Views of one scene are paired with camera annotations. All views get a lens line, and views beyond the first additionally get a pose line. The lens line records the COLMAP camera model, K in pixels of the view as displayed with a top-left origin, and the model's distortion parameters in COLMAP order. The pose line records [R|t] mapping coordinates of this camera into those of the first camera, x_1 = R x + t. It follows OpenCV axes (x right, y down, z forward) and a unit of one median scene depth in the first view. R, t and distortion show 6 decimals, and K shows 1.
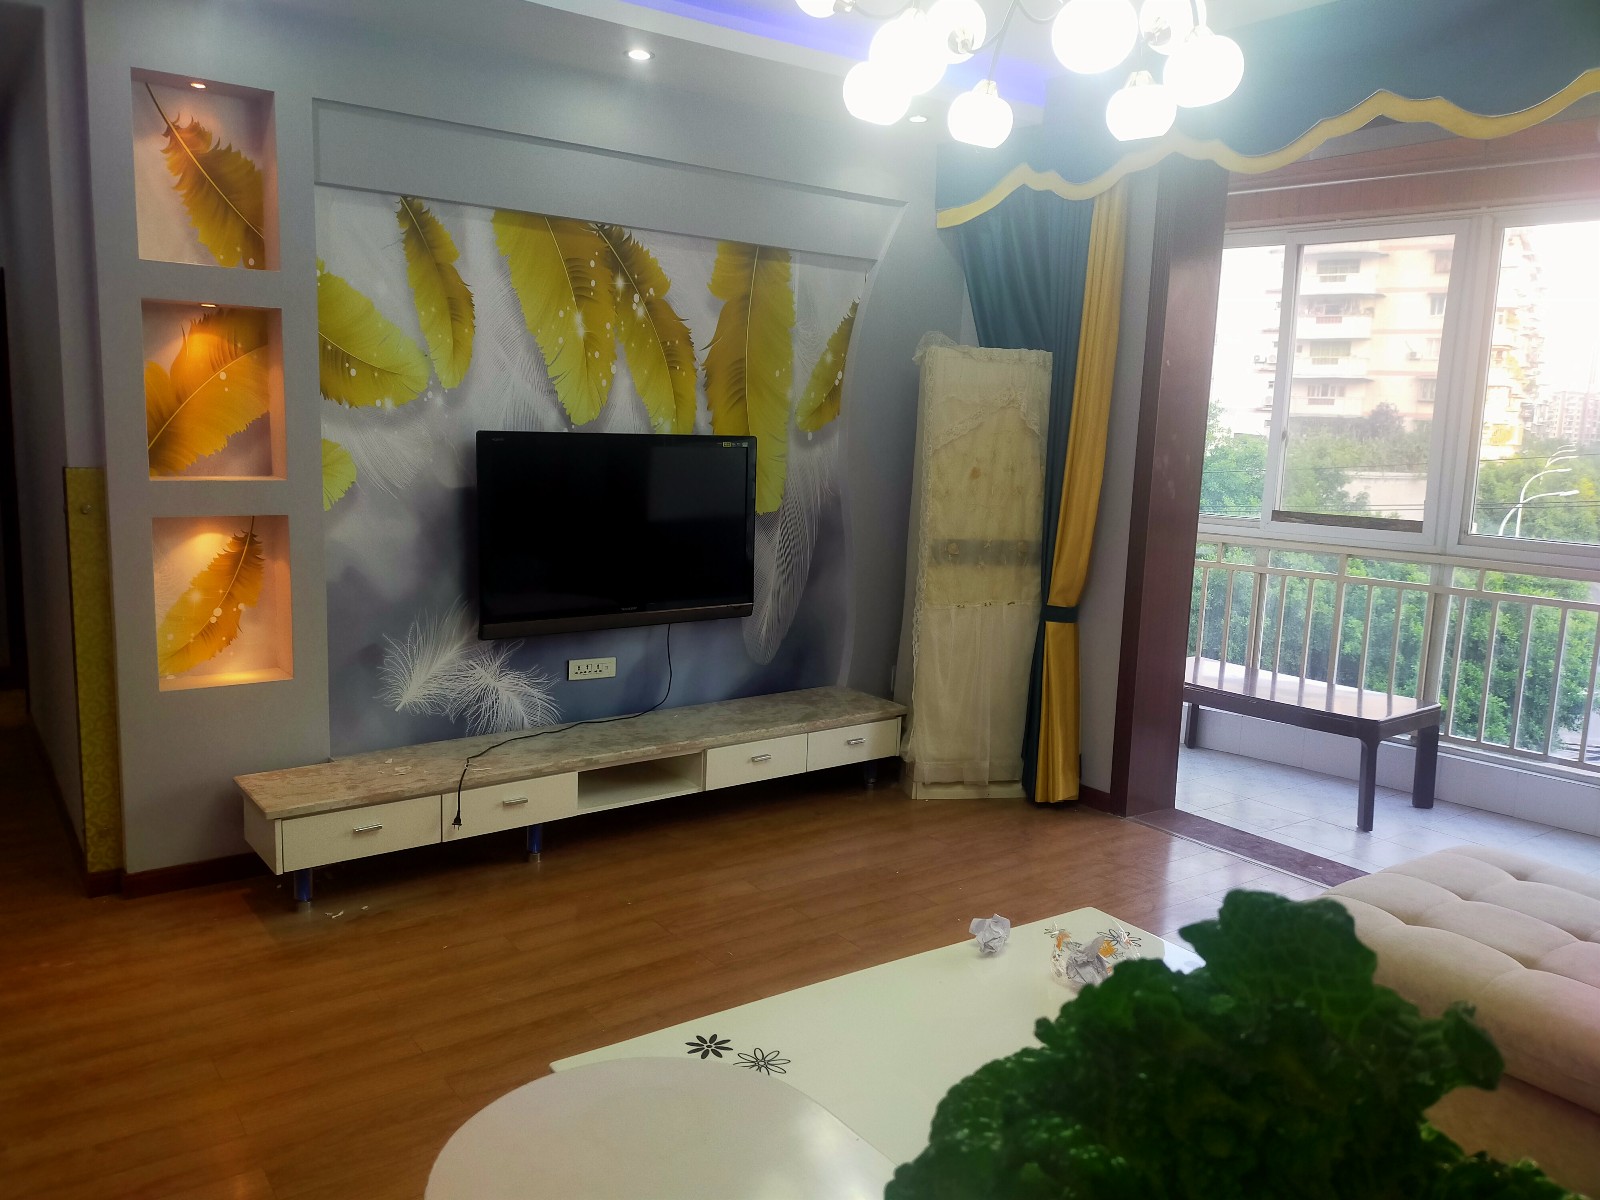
lens RADIAL K [[1205.5, 0, 796.6], [0, 1205.5, 605.1], [0, 0, 1]] dist [0.079335, -0.005653]
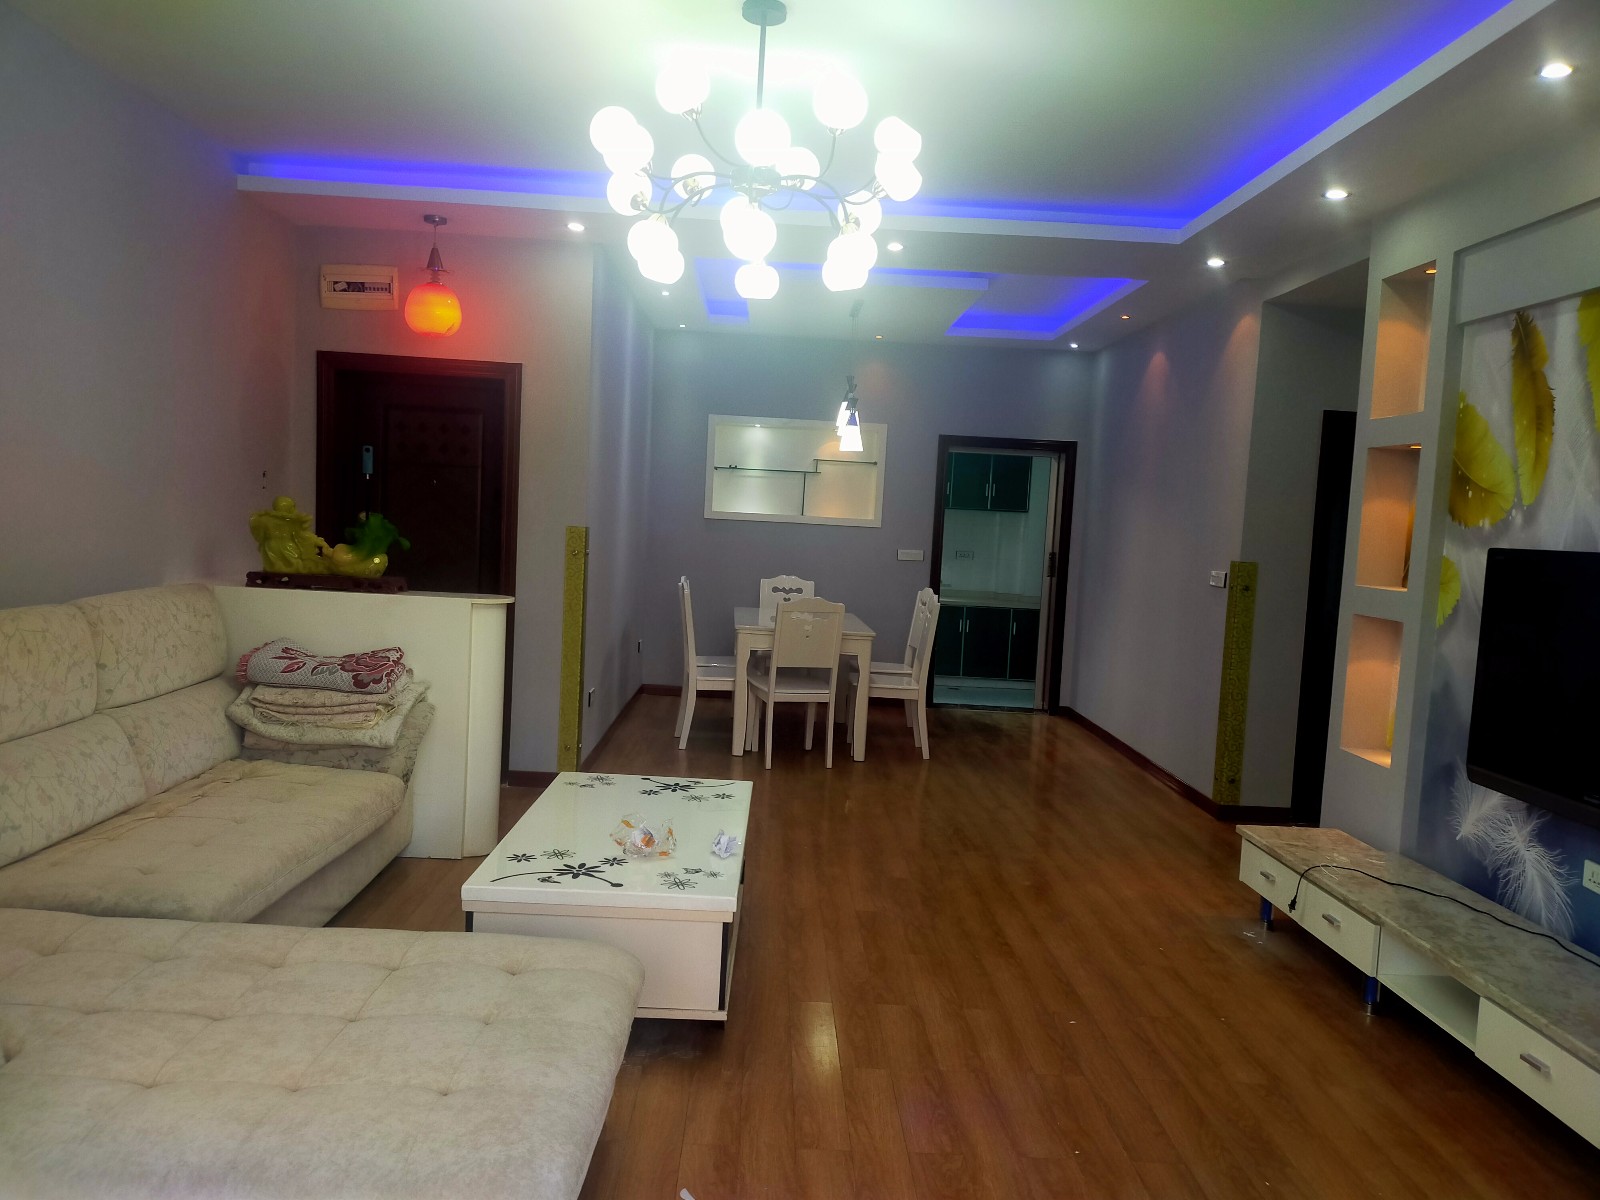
lens RADIAL K [[1205.5, 0, 795.7], [0, 1205.5, 595.5], [0, 0, 1]] dist [0.079335, -0.005653]
pose [[-0.553372, 0.000935, -0.832933, 0.789901], [-0.195299, 0.971977, 0.130840, -0.128708], [0.809714, 0.235074, -0.537683, 1.084258]]
